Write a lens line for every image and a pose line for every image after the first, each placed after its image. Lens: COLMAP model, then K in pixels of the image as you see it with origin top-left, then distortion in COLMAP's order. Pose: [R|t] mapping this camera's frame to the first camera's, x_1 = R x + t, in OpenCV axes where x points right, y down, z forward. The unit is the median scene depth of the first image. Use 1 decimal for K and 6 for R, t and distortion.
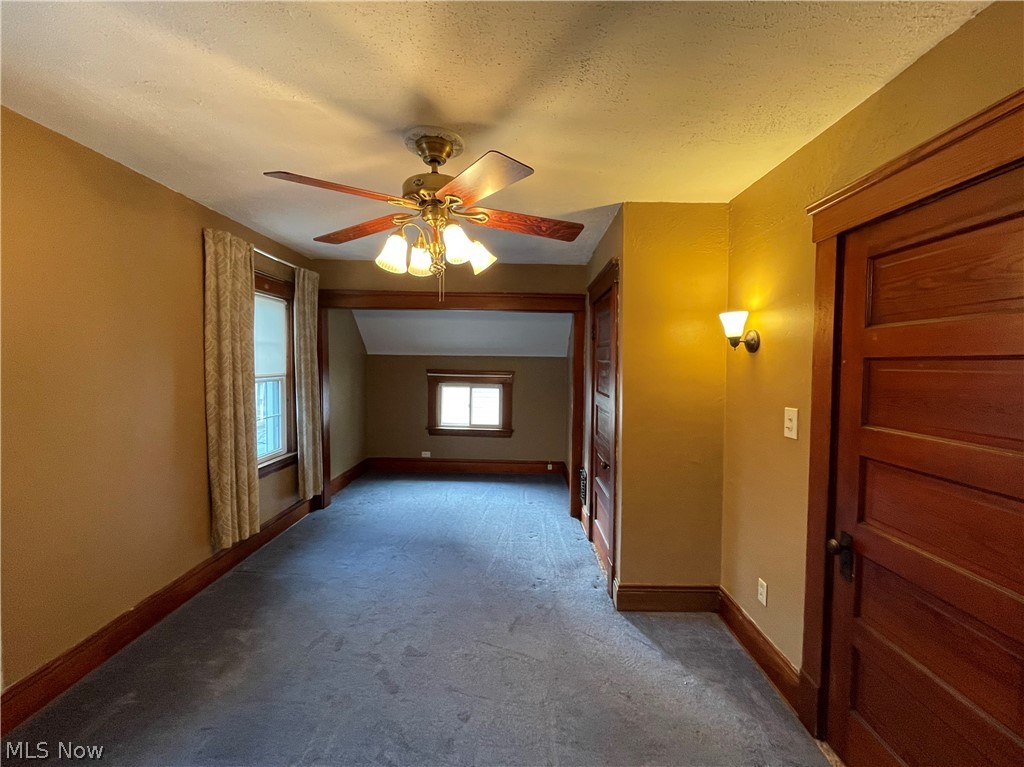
lens RADIAL K [[426.3, 0, 513.3], [0, 426.3, 383.9], [0, 0, 1]] dist [-0.002135, -0.000092]
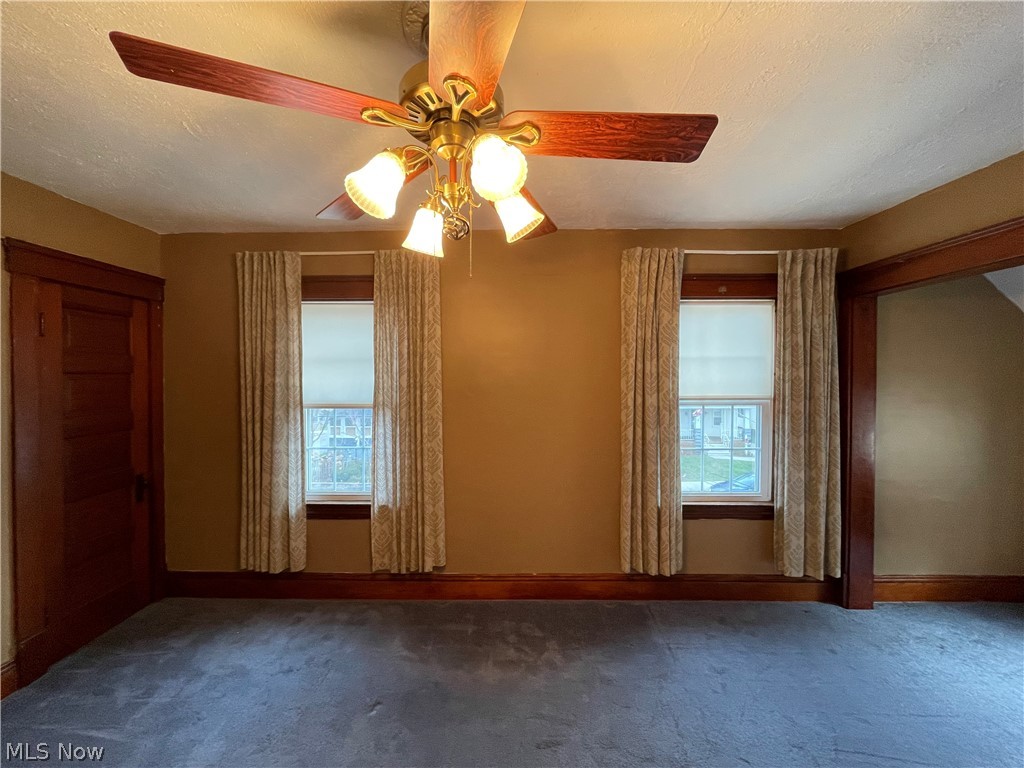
lens RADIAL K [[426.3, 0, 513.3], [0, 426.3, 384.4], [0, 0, 1]] dist [-0.002135, -0.000092]
pose [[0.015284, -0.000726, -0.999883, 0.247496], [-0.058814, 0.998268, -0.001624, -0.019347], [0.998152, 0.058832, 0.015215, 0.606194]]
